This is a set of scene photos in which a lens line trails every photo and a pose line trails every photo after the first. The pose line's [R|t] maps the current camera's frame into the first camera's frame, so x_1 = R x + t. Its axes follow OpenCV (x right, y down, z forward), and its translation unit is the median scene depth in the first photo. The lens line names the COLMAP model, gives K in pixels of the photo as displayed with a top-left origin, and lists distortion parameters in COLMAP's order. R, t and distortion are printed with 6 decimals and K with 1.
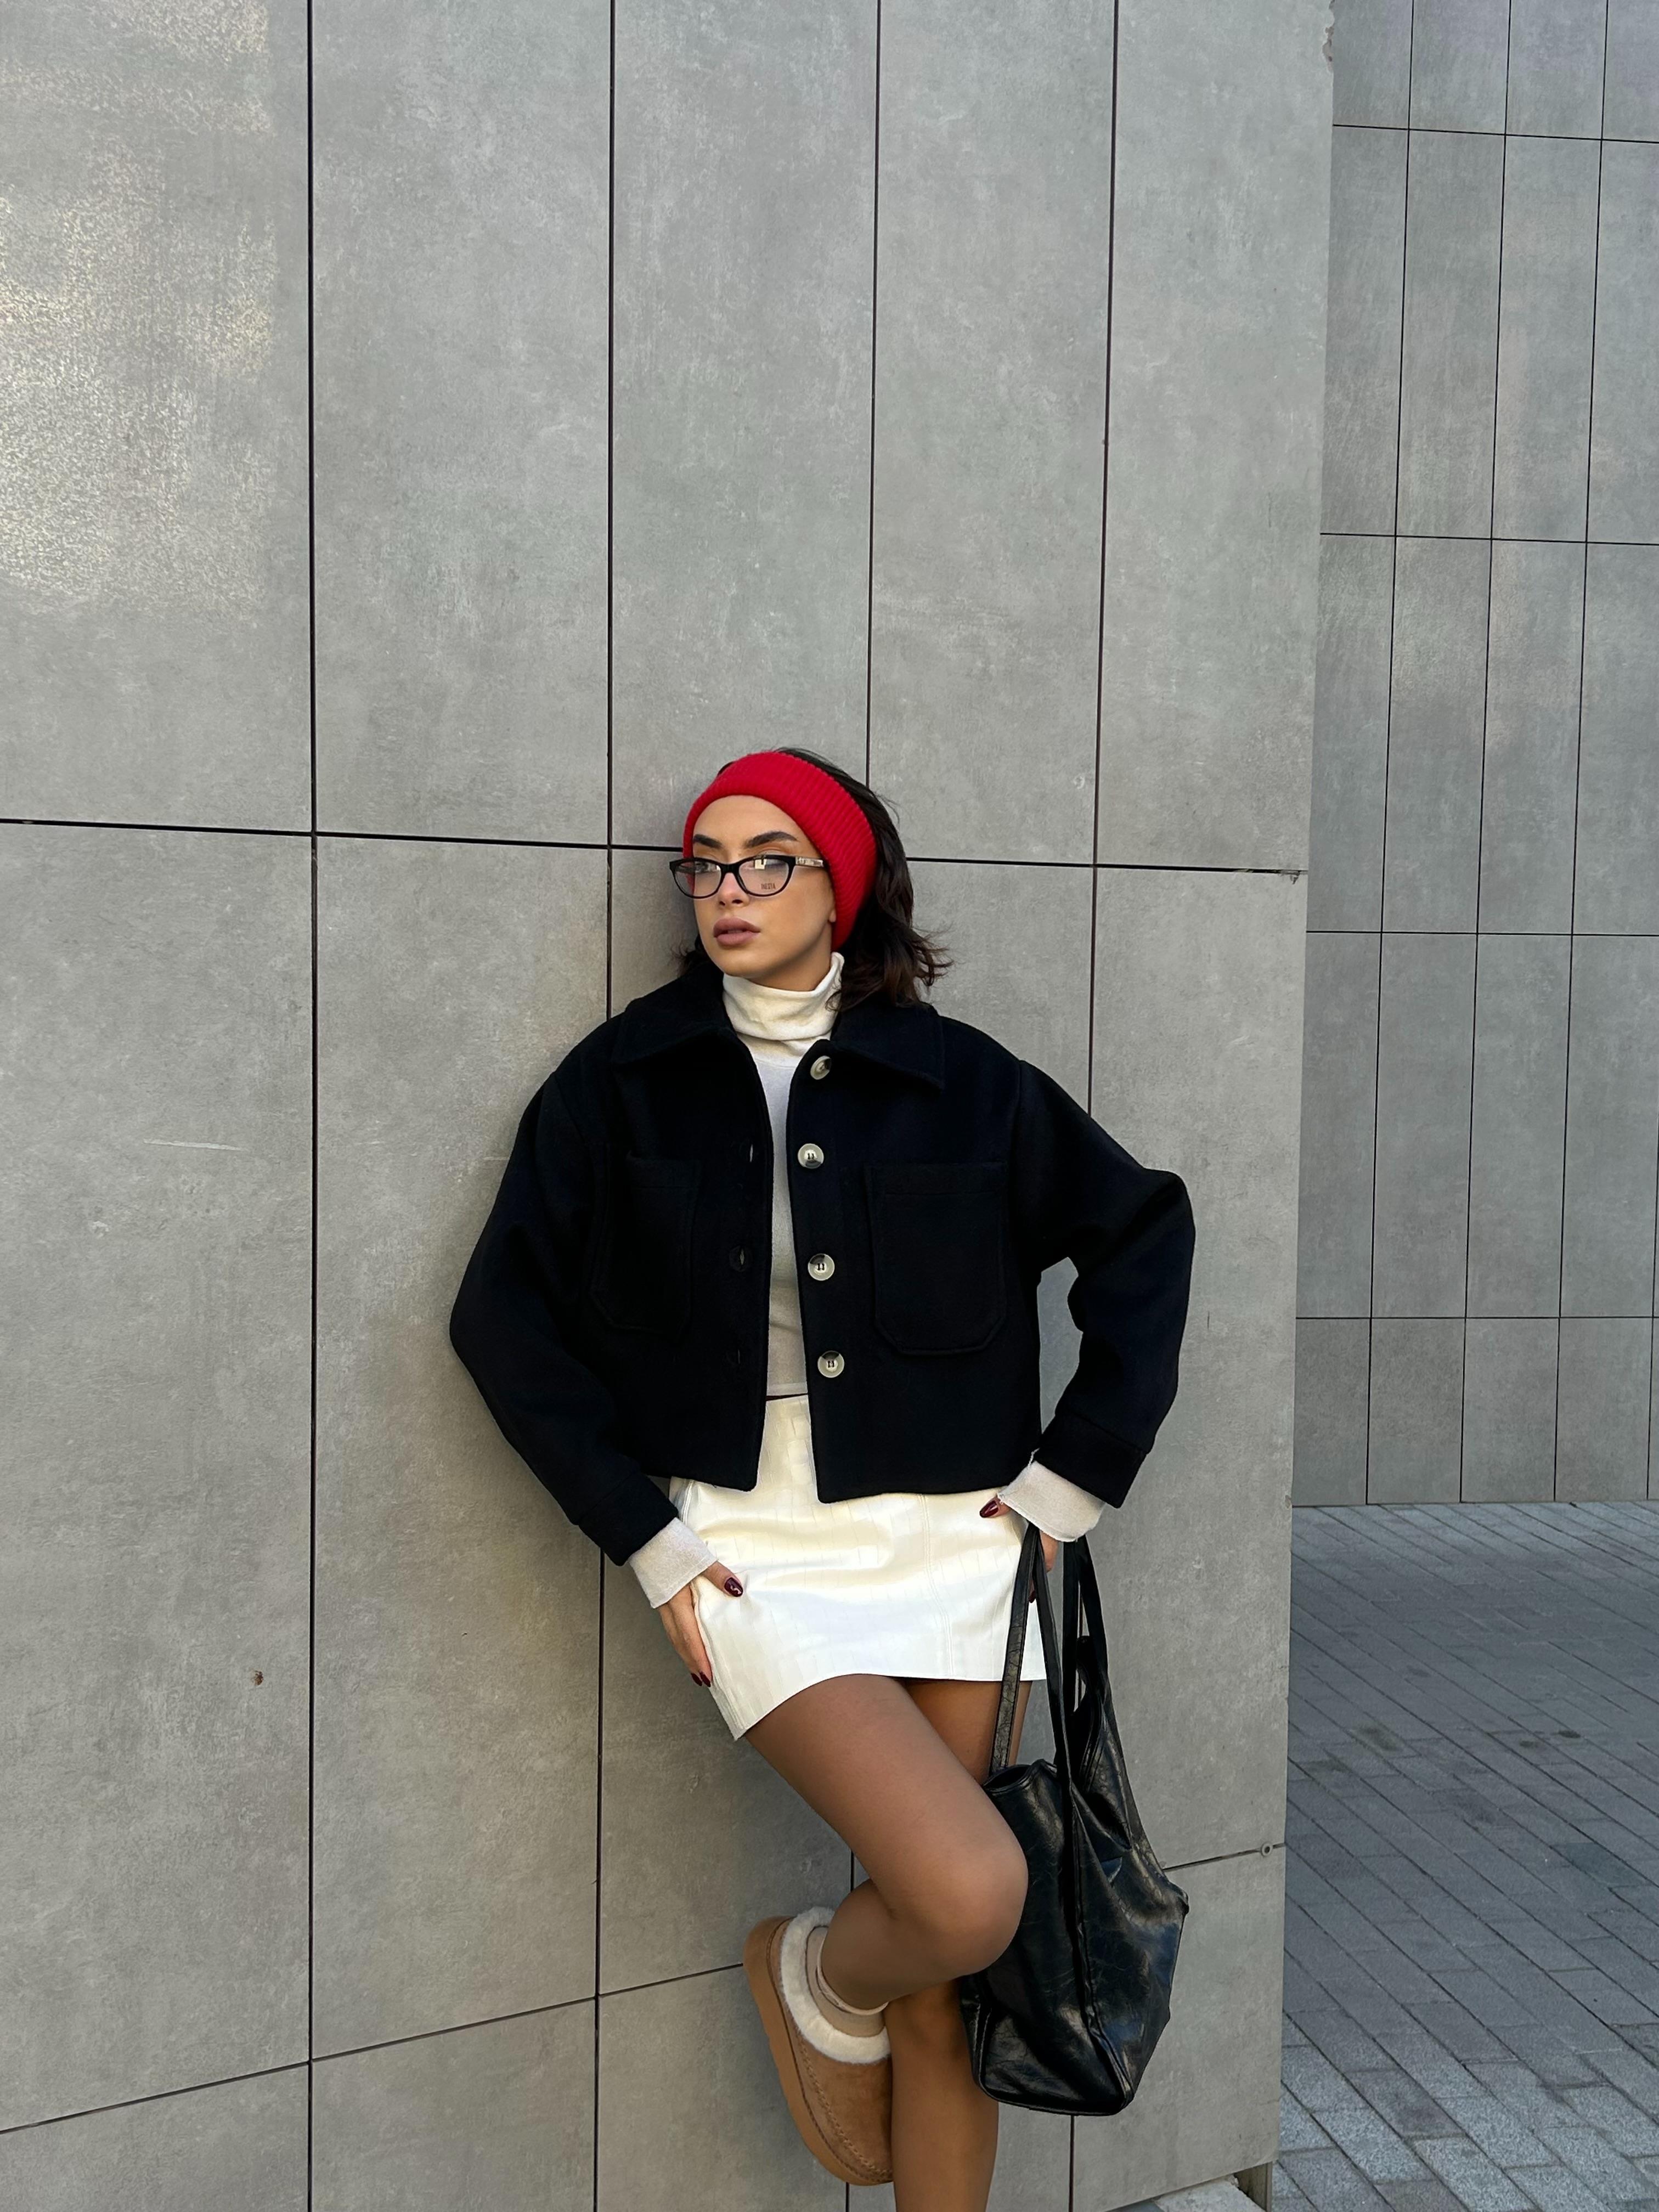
lens RADIAL K [[2265.0, 0, 818.8], [0, 2265.0, 1102.6], [0, 0, 1]] dist [0.020432, 0.000000]
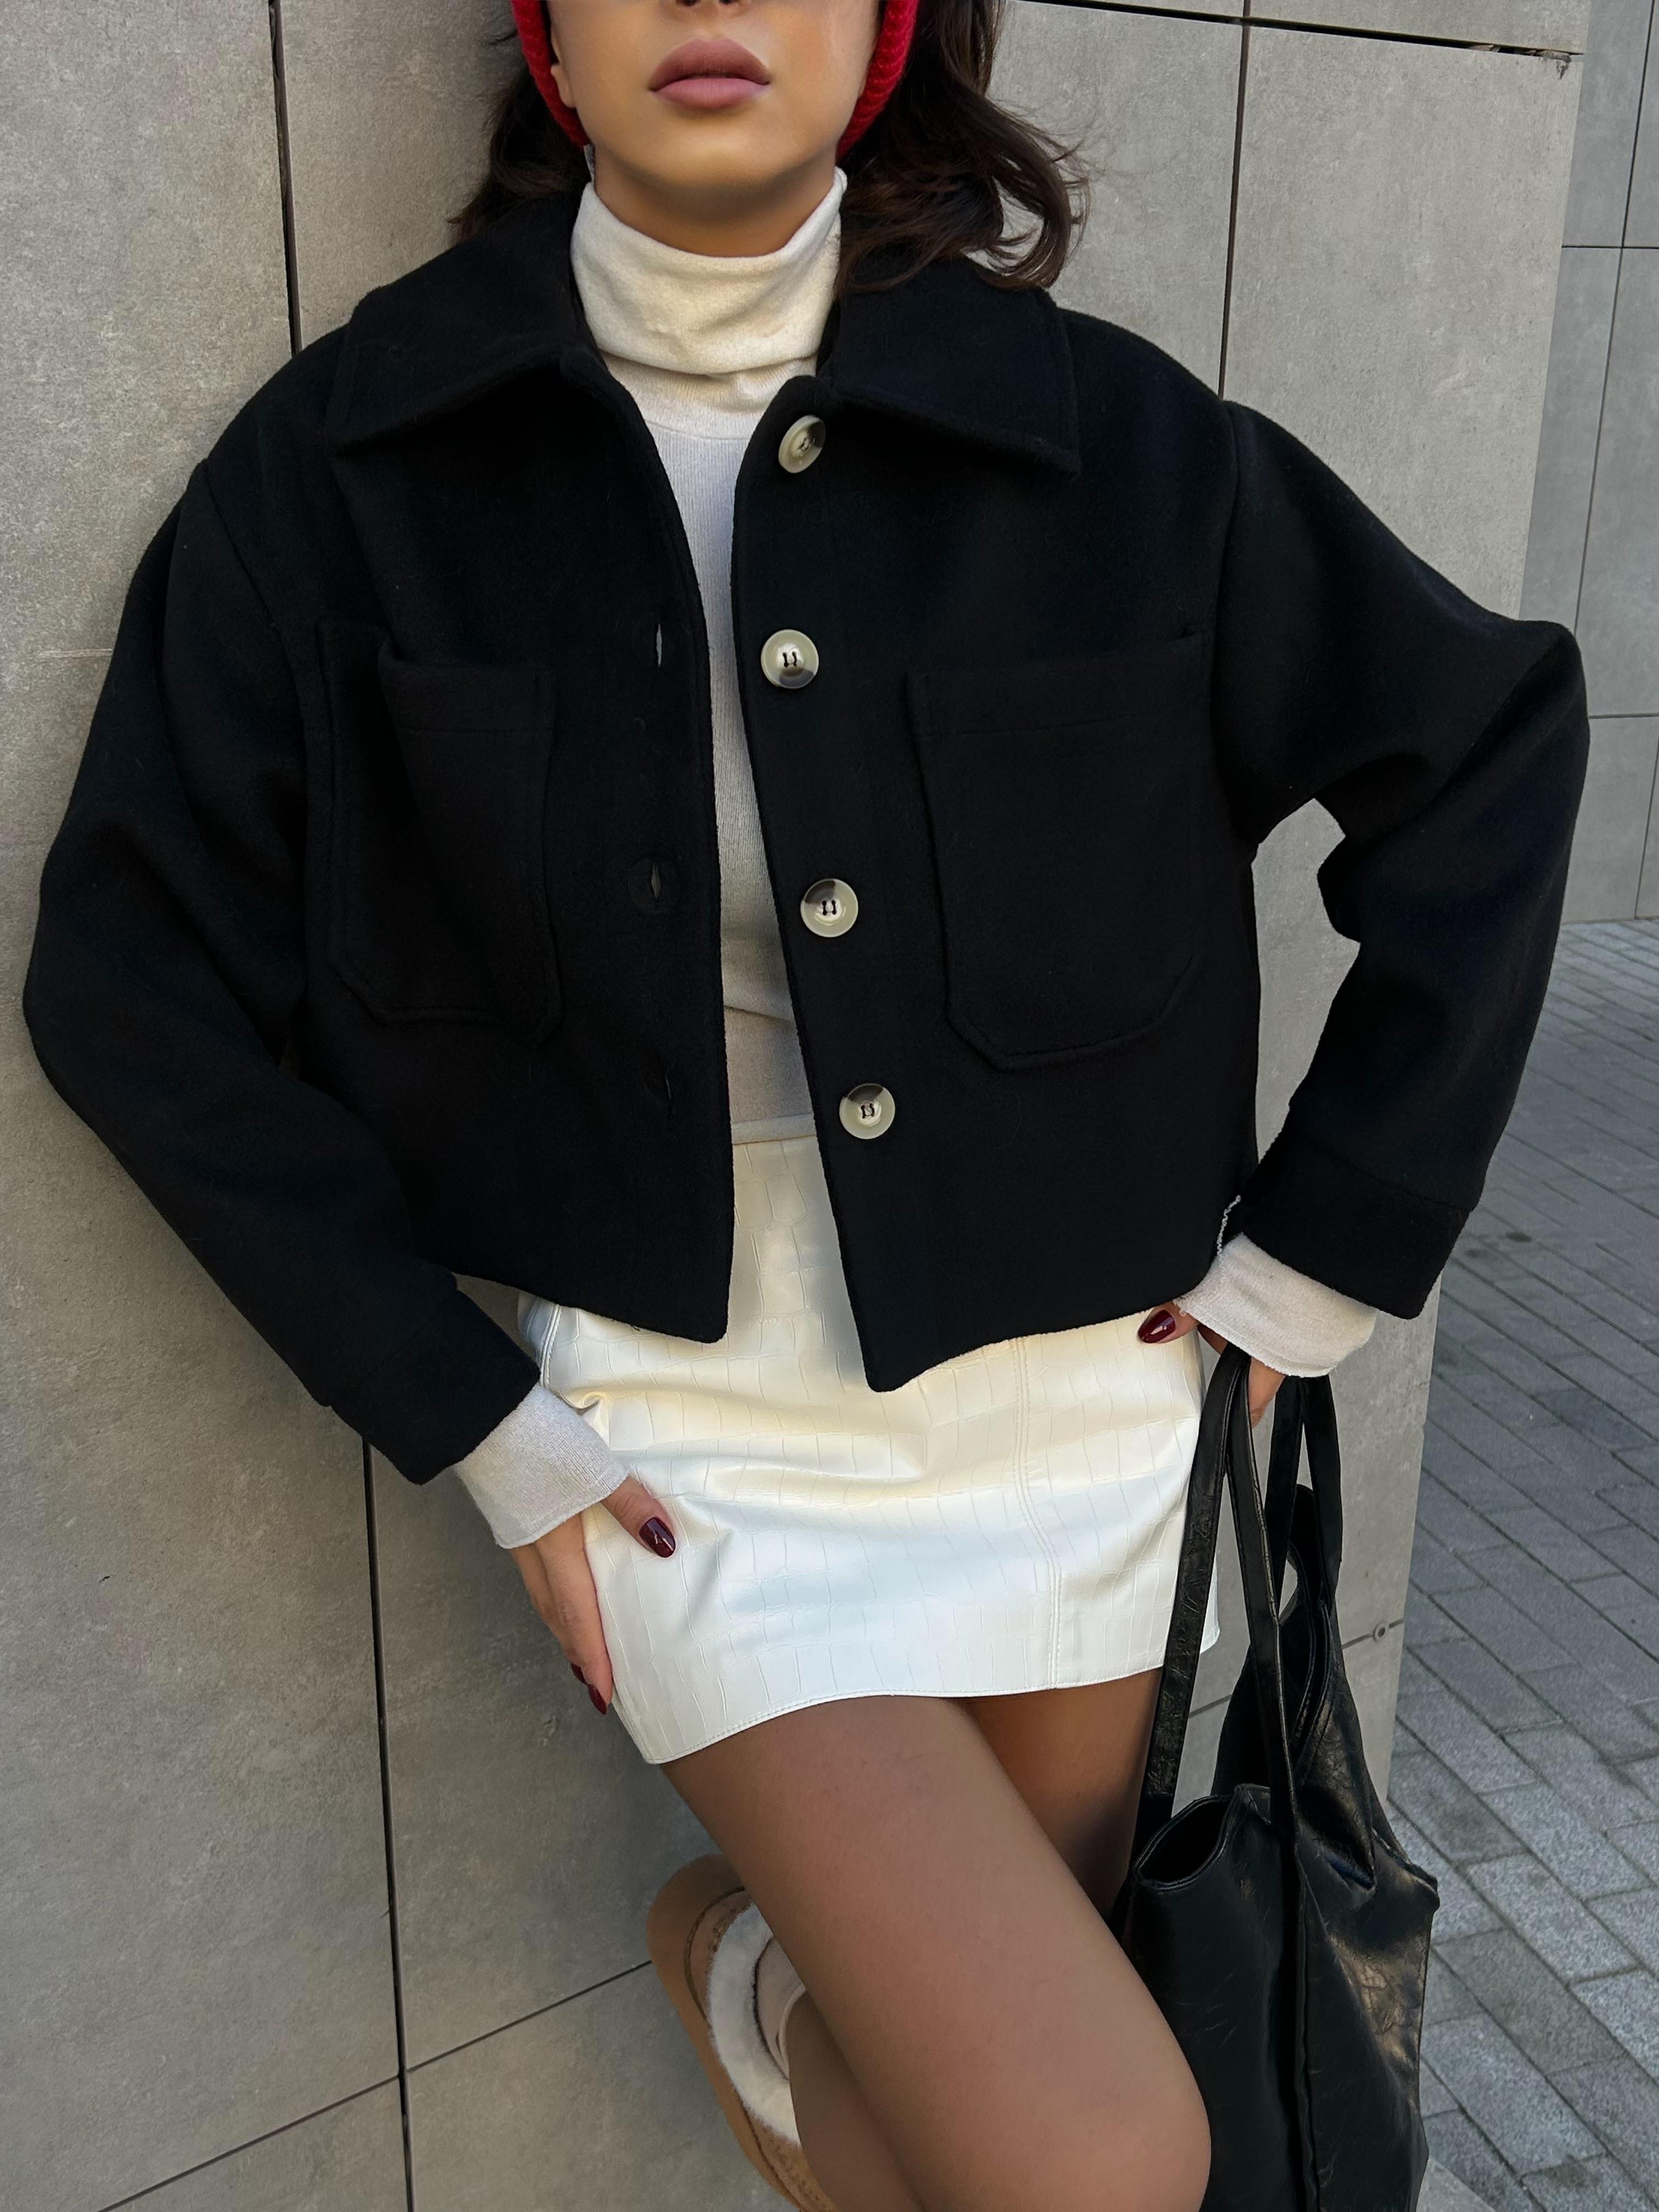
lens RADIAL K [[2265.0, 0, 839.7], [0, 2265.0, 1128.9], [0, 0, 1]] dist [0.020432, 0.000000]
pose [[0.992667, -0.040304, 0.113967, -0.039413], [0.006266, 0.958669, 0.284454, -0.011649], [-0.120721, -0.281654, 0.951891, 0.462083]]
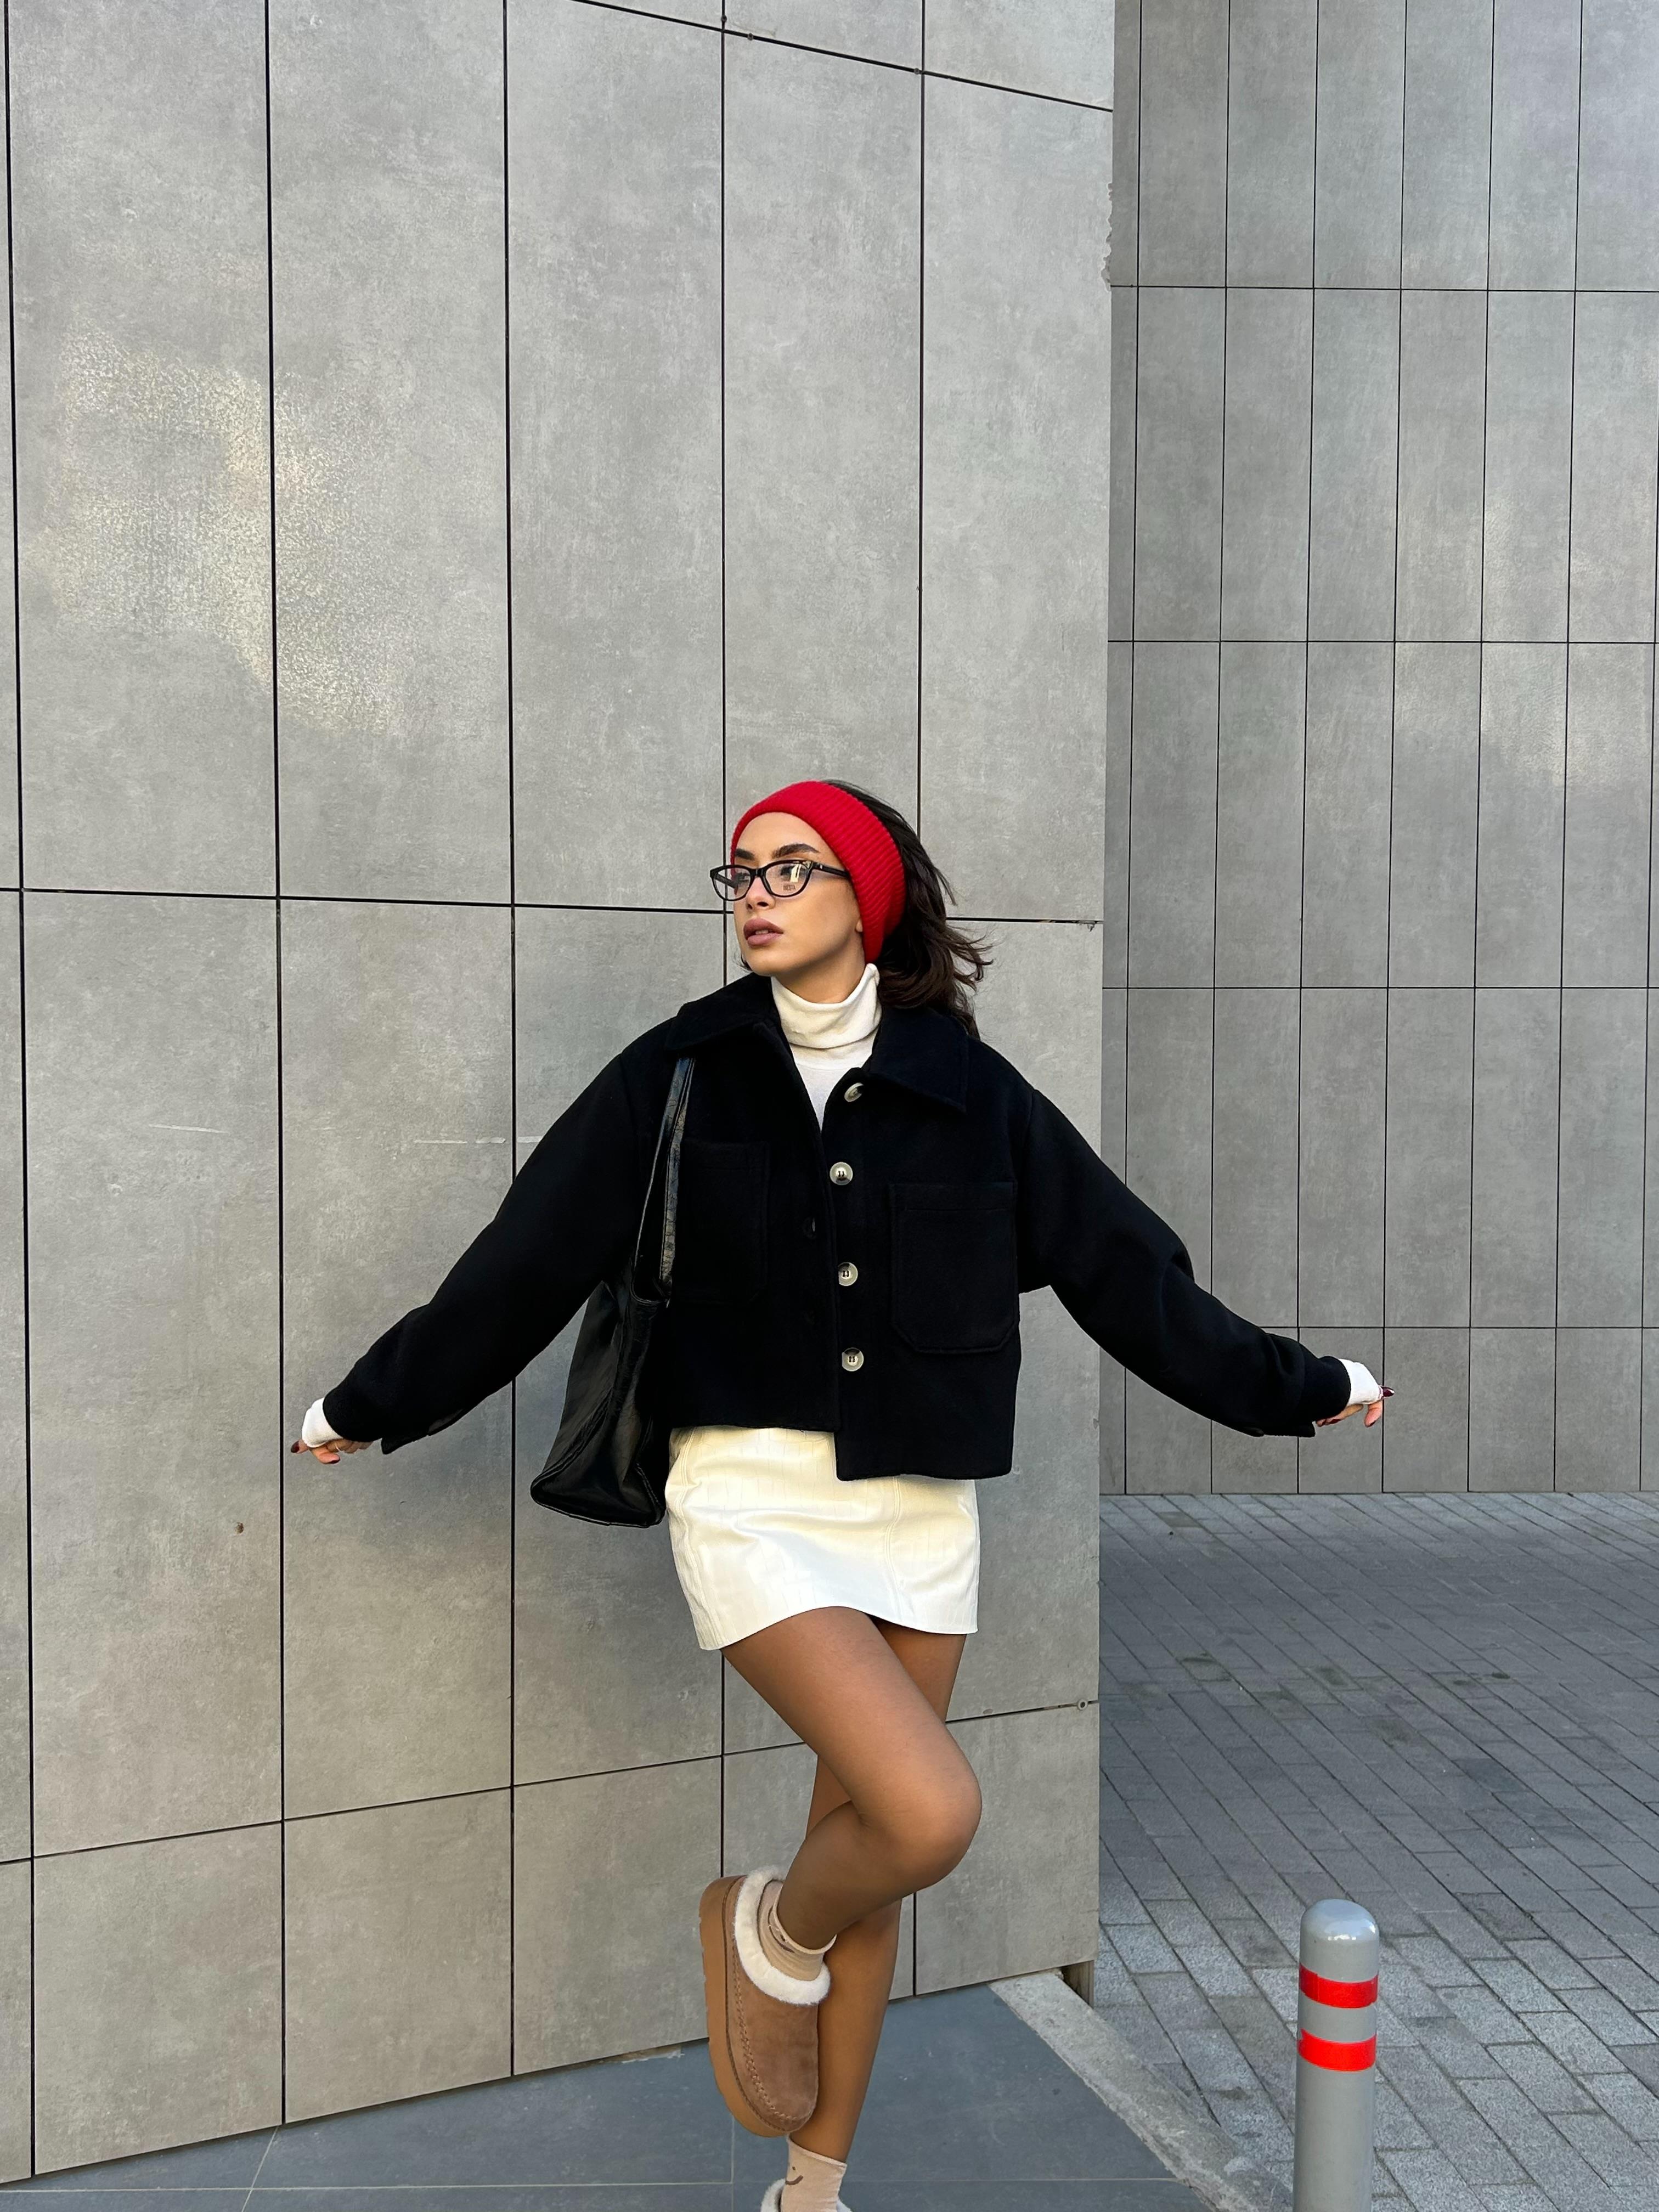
lens RADIAL K [[2072.2, 0, 851.2], [0, 2072.2, 1122.2], [0, 0, 1]] dist [0.023981, 0.000000]
pose [[0.996370, -0.006495, -0.084881, 0.188651], [0.004736, 0.999770, -0.020901, 0.036014], [0.084997, 0.020423, 0.996172, -0.168878]]
